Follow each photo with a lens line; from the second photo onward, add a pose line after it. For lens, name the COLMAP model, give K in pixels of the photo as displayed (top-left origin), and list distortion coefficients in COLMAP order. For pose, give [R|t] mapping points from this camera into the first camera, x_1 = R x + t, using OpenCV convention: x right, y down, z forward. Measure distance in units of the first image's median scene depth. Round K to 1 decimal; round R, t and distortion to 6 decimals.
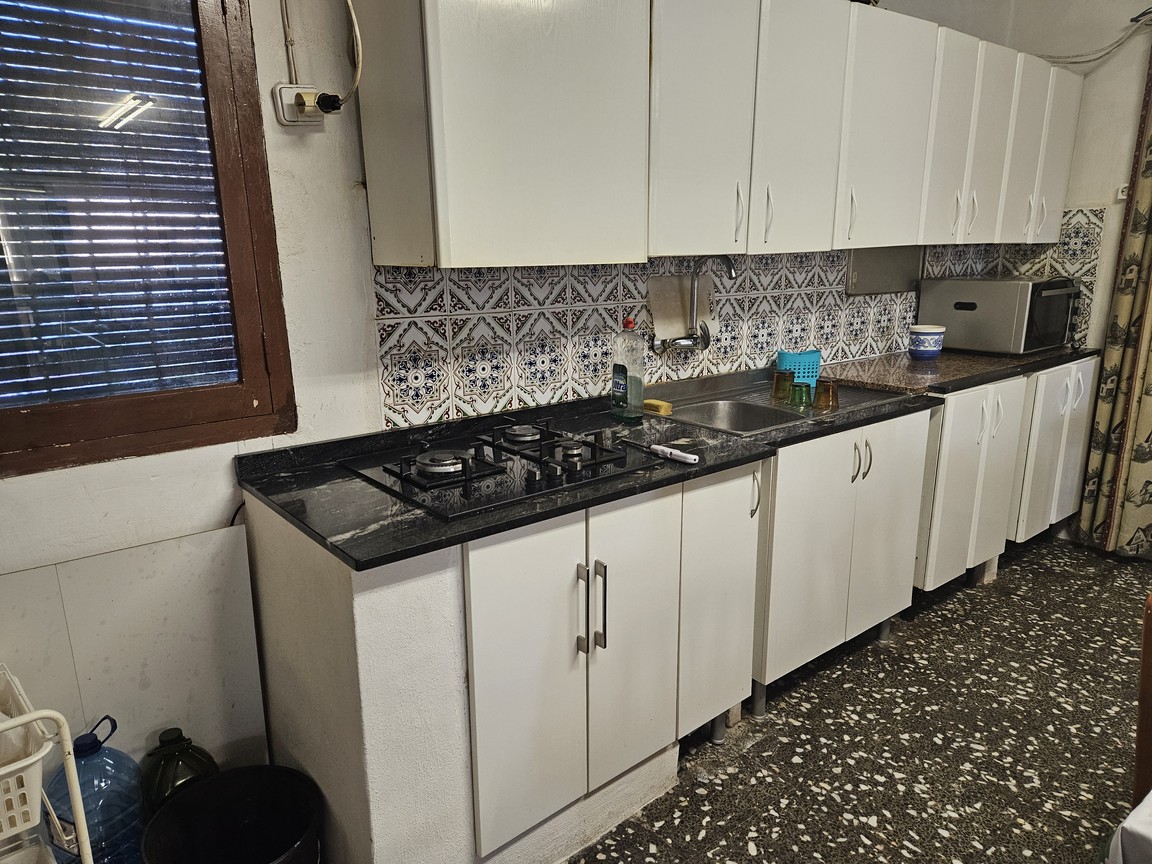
lens RADIAL K [[761.3, 0, 575.8], [0, 761.3, 434.8], [0, 0, 1]] dist [0.065019, -0.058680]
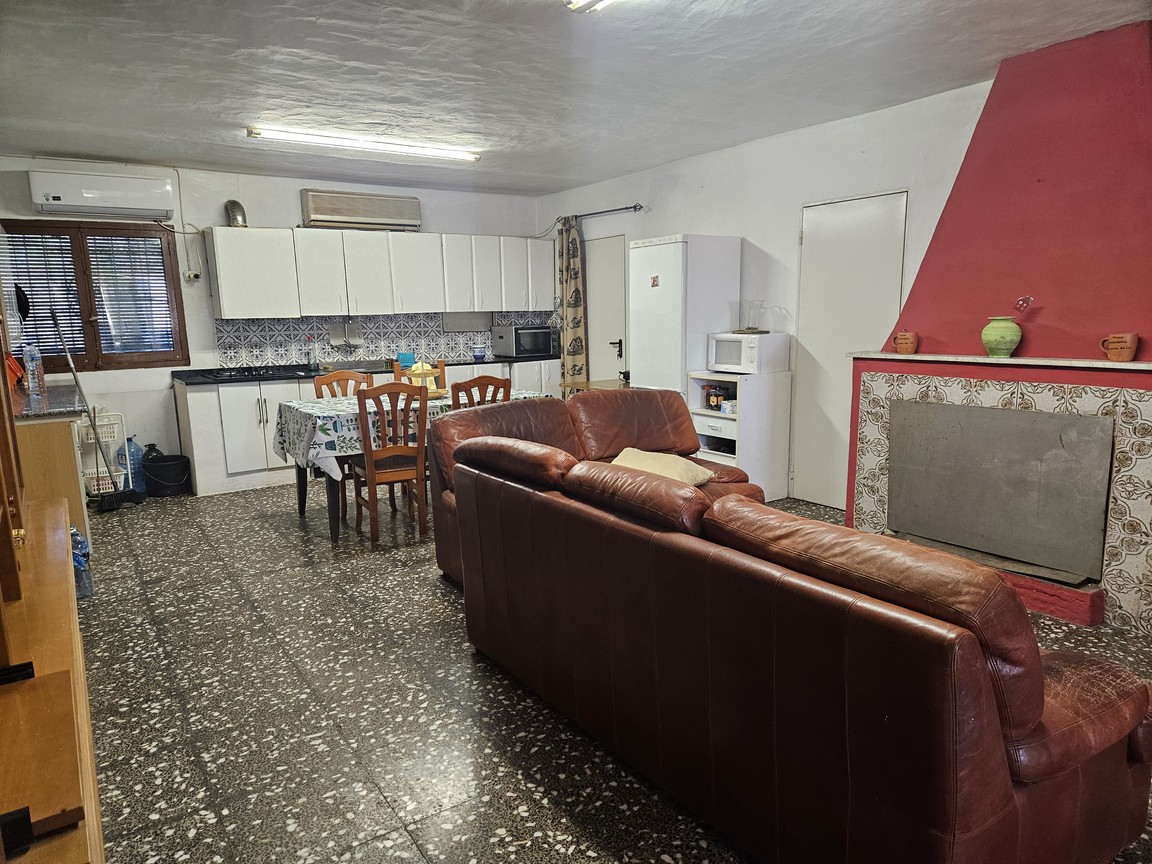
lens RADIAL K [[761.3, 0, 572.4], [0, 761.3, 455.0], [0, 0, 1]] dist [0.065019, -0.058680]
pose [[0.997332, 0.009023, -0.072443, 1.654494], [-0.012344, 0.998887, -0.045525, 0.548286], [0.071951, 0.046297, 0.996333, -2.391428]]
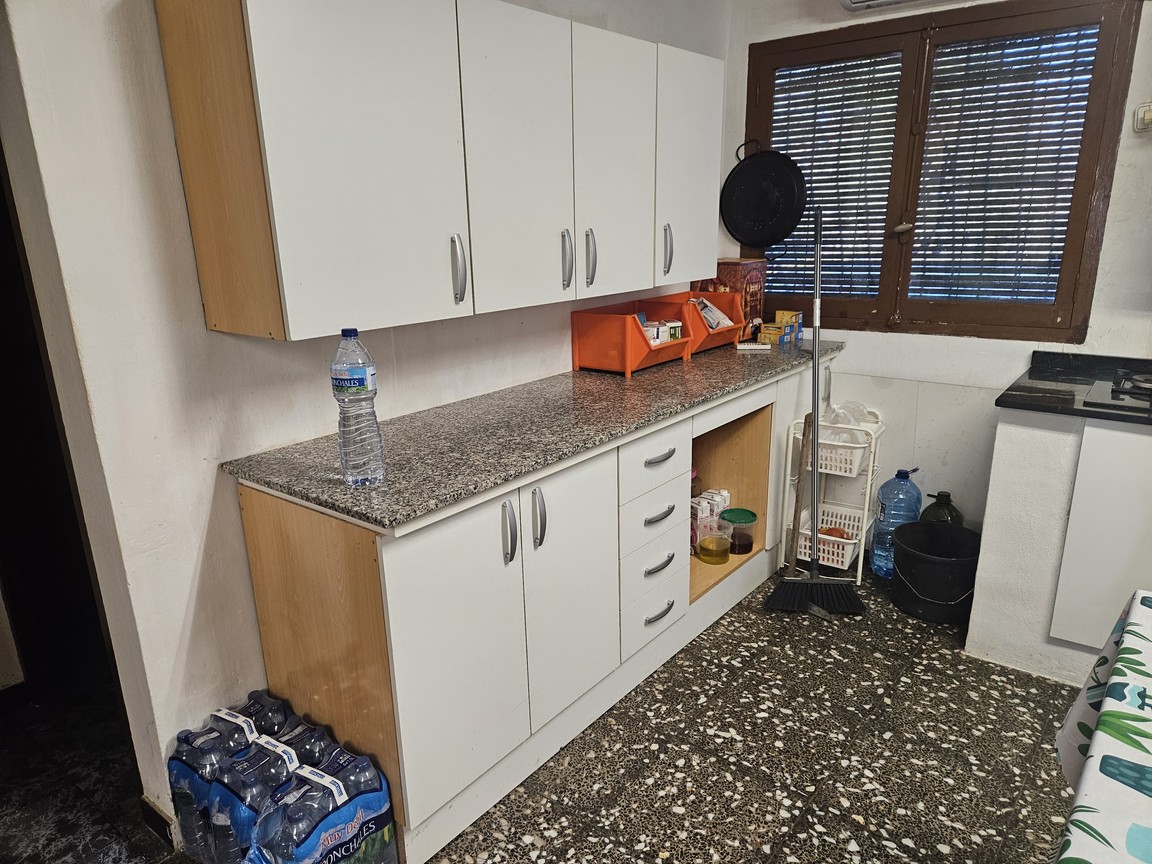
lens RADIAL K [[761.3, 0, 577.8], [0, 761.3, 444.0], [0, 0, 1]] dist [0.065019, -0.058680]
pose [[0.225957, 0.288823, -0.930336, 0.862108], [-0.209242, 0.947134, 0.243218, 0.018416], [0.951400, 0.139708, 0.274446, -0.300713]]
